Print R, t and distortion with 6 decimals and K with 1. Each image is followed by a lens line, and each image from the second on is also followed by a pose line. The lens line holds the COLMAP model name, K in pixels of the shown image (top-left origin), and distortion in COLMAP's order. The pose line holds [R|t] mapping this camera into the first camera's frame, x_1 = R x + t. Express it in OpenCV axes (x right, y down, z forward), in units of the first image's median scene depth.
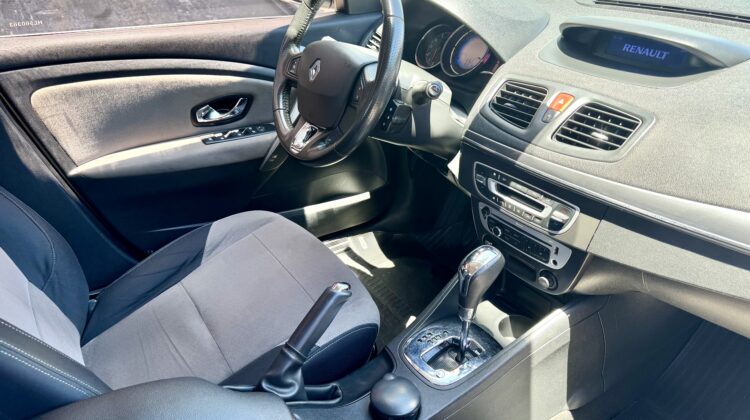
lens RADIAL K [[481.8, 0, 375.0], [0, 481.8, 210.0], [0, 0, 1]] dist [0.056796, -0.063922]
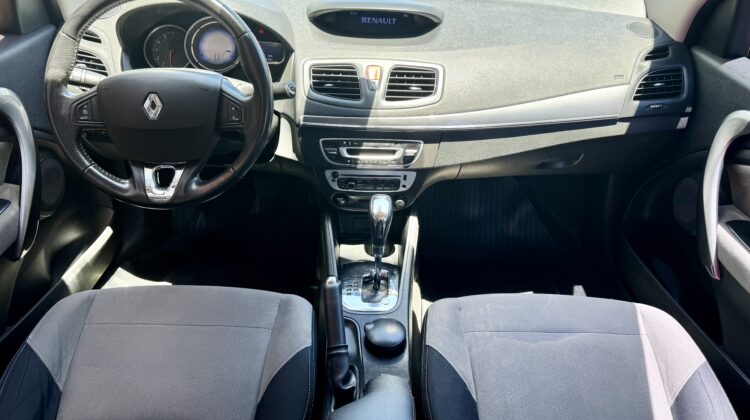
lens RADIAL K [[481.8, 0, 375.0], [0, 481.8, 210.0], [0, 0, 1]] dist [0.056796, -0.063922]
pose [[0.614157, -0.449132, 0.648916, -0.613935], [0.388415, 0.887802, 0.246861, -0.207718], [-0.686983, 0.100437, 0.719699, 0.090621]]
